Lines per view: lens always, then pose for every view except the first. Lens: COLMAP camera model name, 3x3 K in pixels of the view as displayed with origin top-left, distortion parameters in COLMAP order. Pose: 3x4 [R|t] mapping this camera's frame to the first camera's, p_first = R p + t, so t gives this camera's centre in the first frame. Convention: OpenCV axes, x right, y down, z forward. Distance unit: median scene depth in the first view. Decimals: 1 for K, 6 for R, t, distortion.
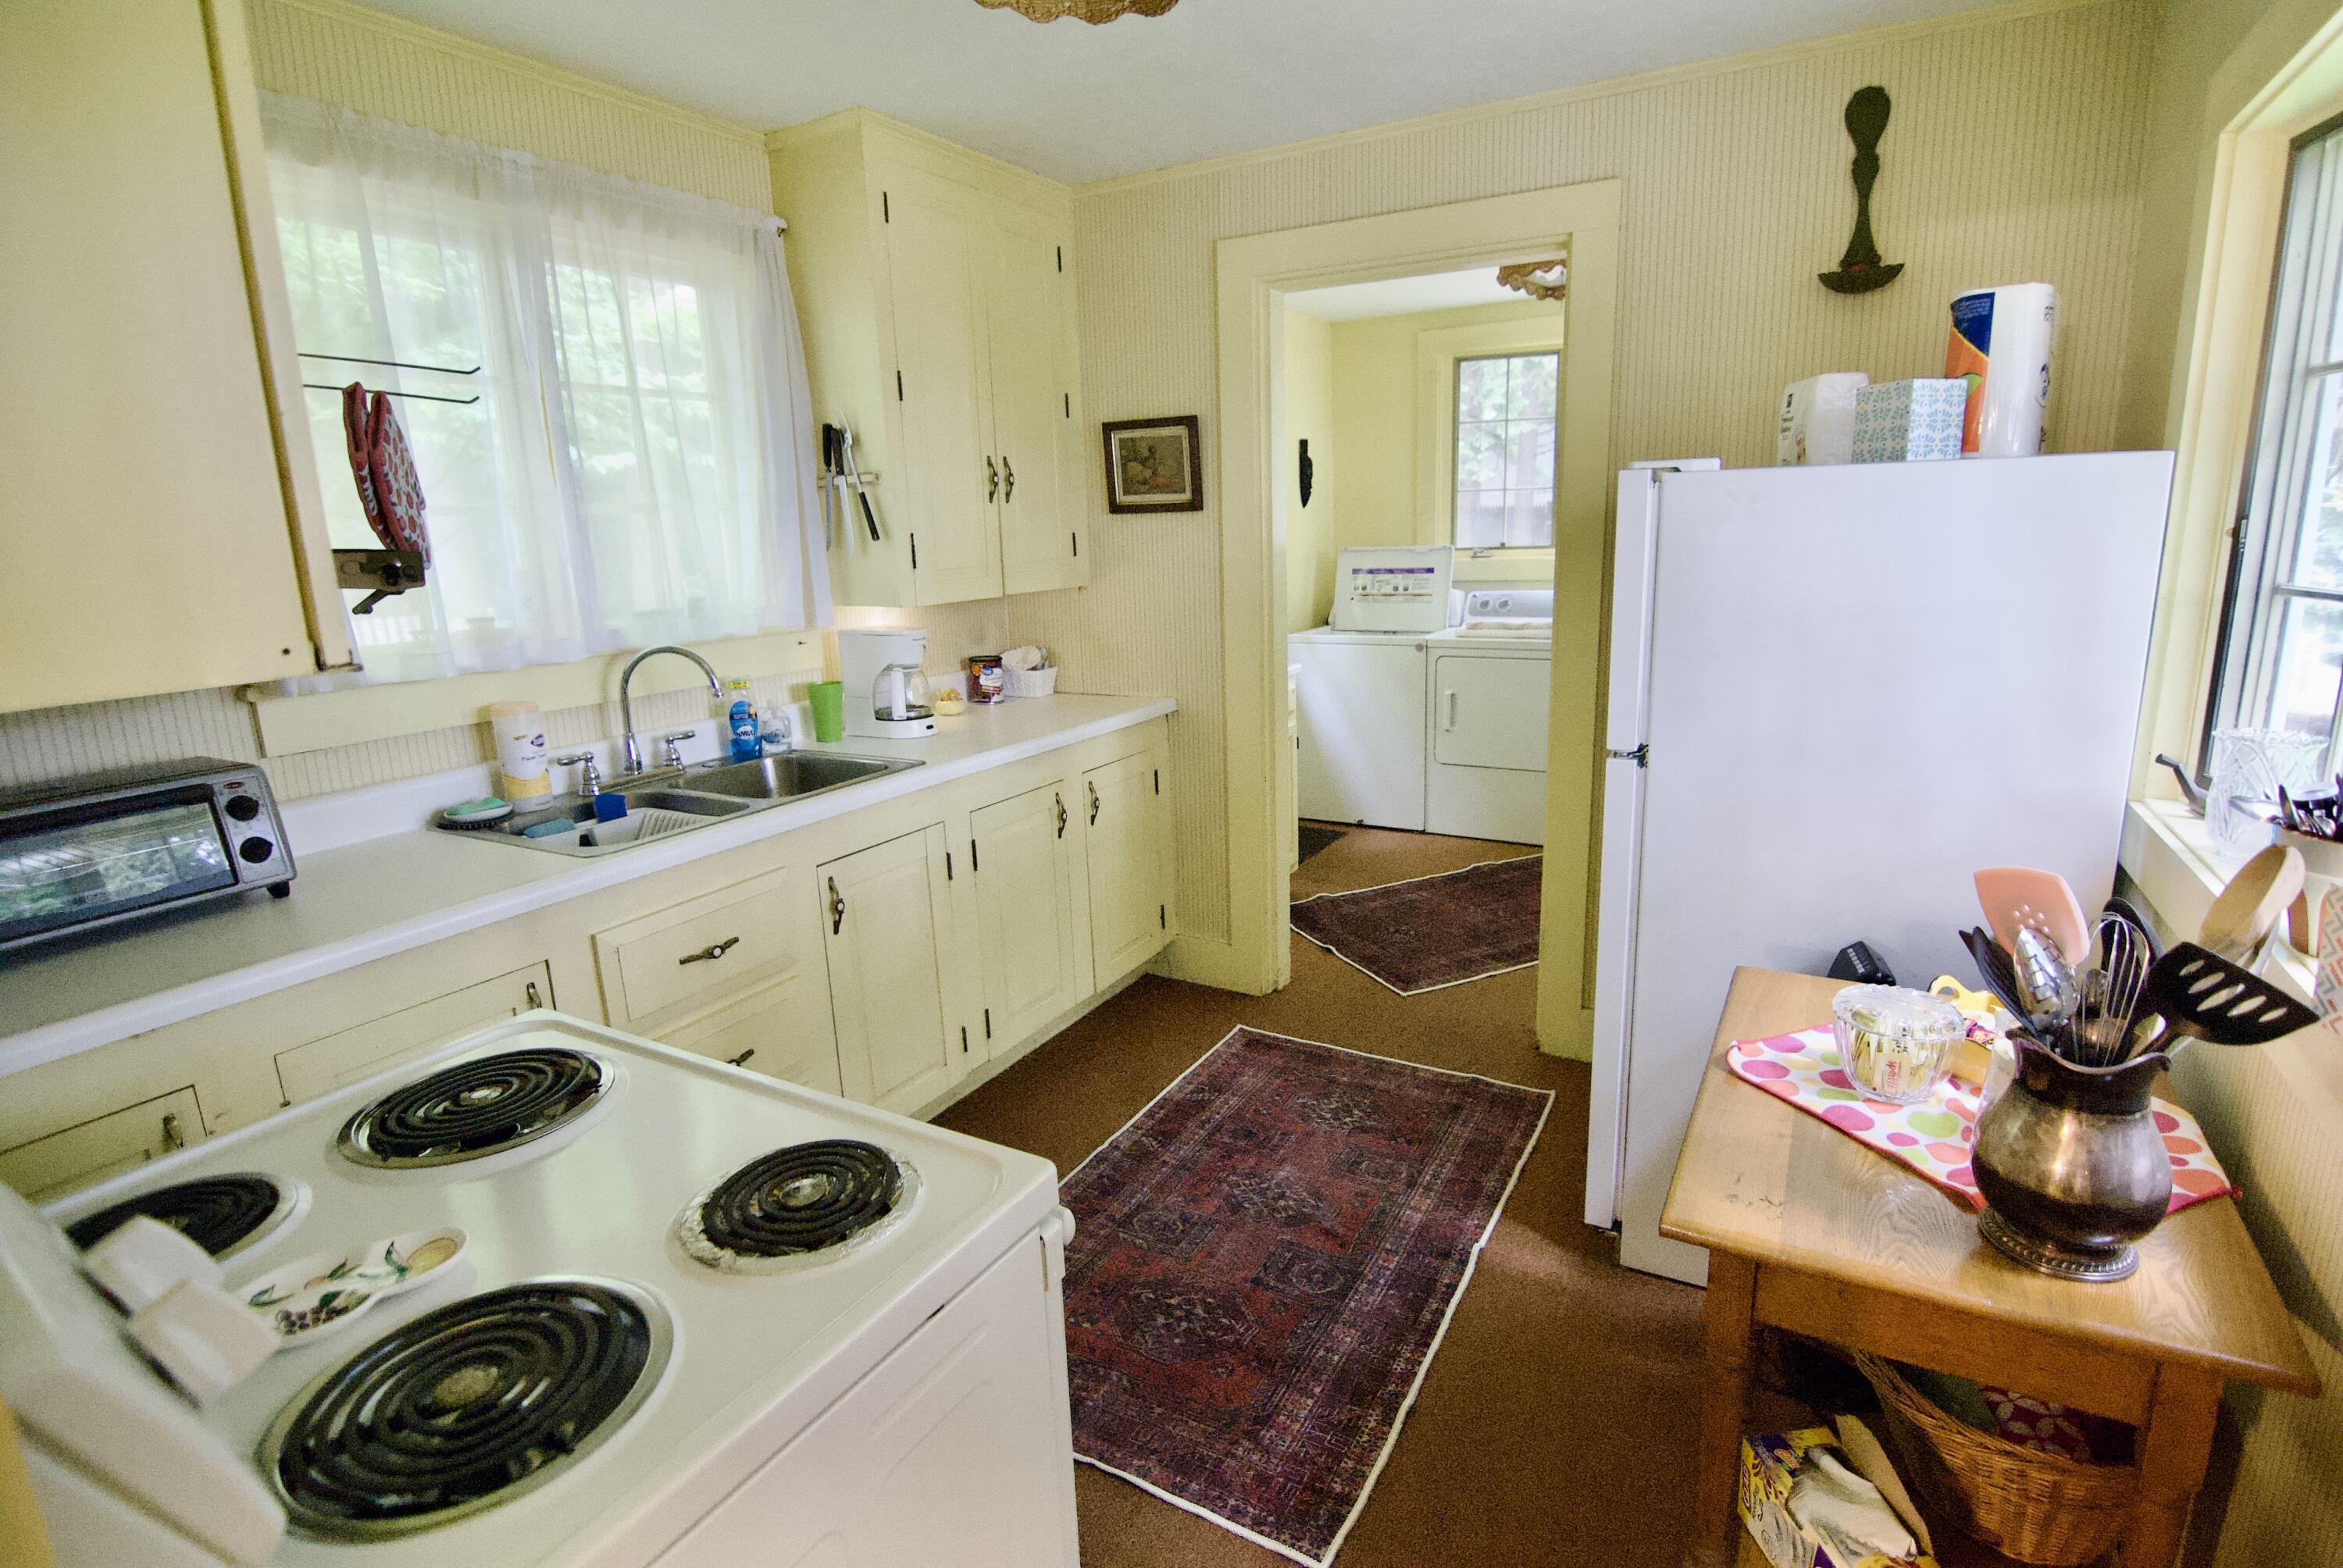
lens RADIAL K [[1136.0, 0, 1191.2], [0, 1136.0, 775.9], [0, 0, 1]] dist [-0.002576, -0.013716]
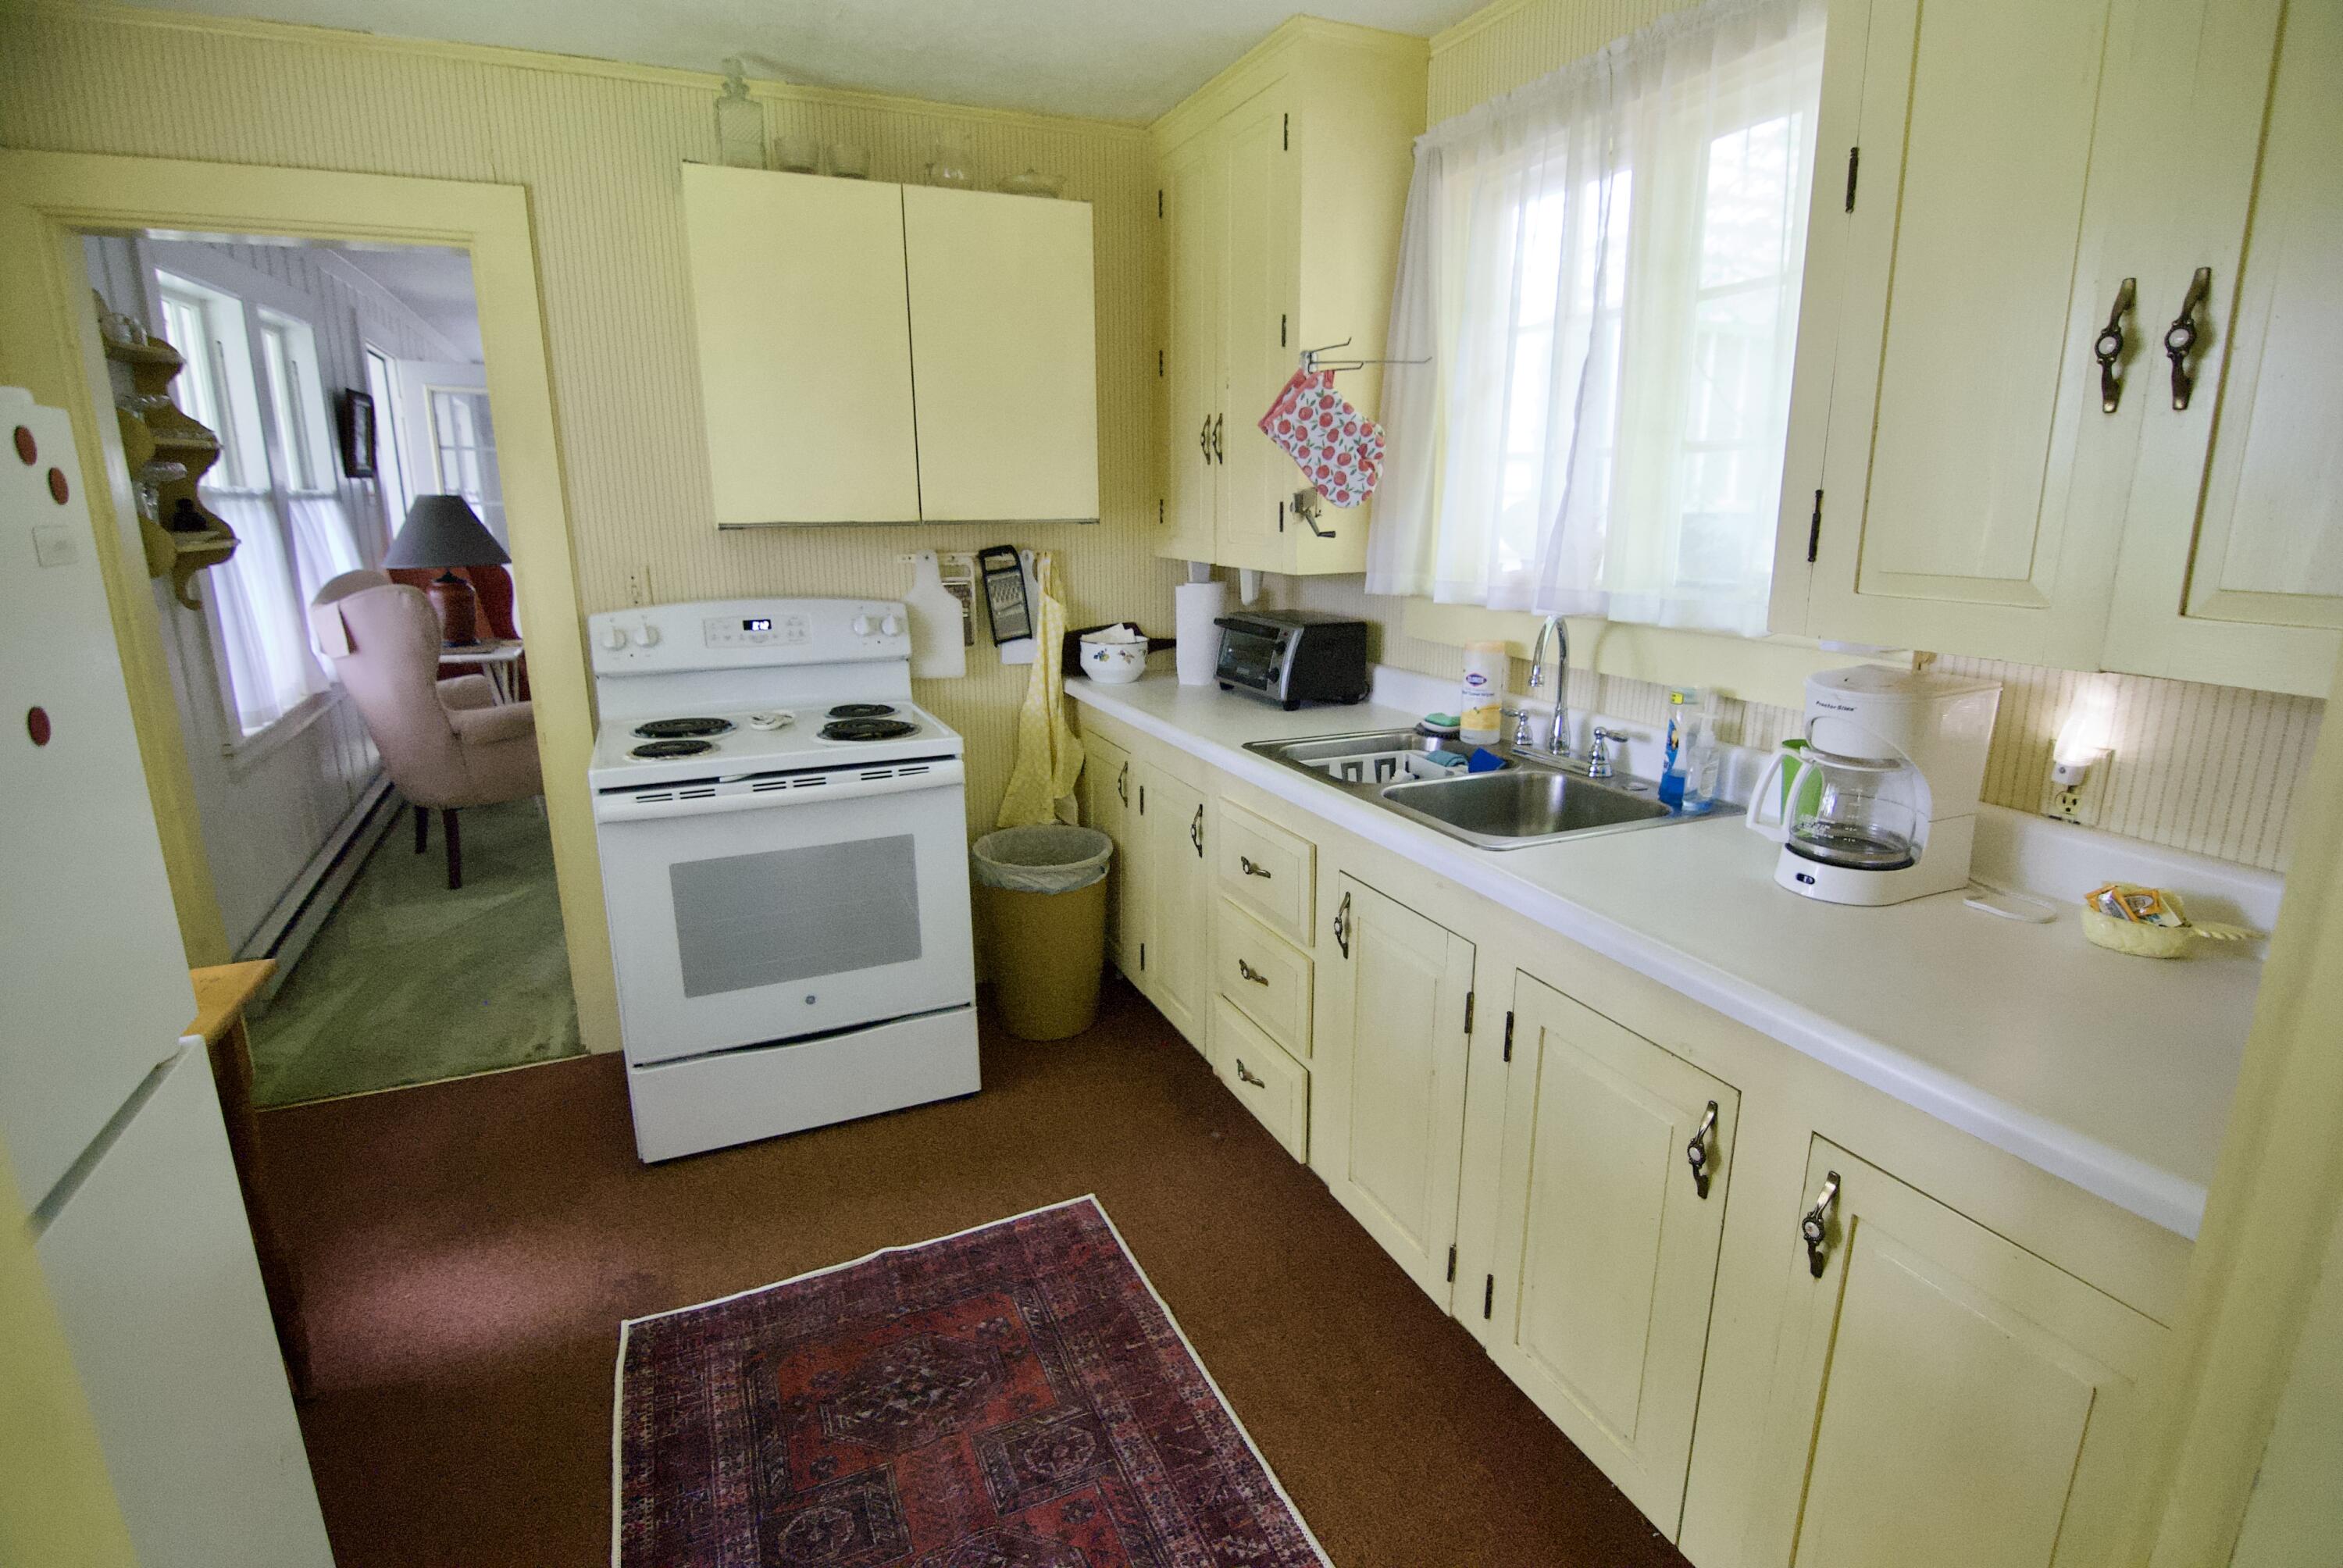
lens RADIAL K [[1136.0, 0, 1191.2], [0, 1136.0, 775.9], [0, 0, 1]] dist [-0.002576, -0.013716]
pose [[-0.590165, 0.230064, -0.773806, 0.434505], [-0.154042, 0.908826, 0.387693, -0.335461], [0.792449, 0.348002, -0.500918, 1.436889]]
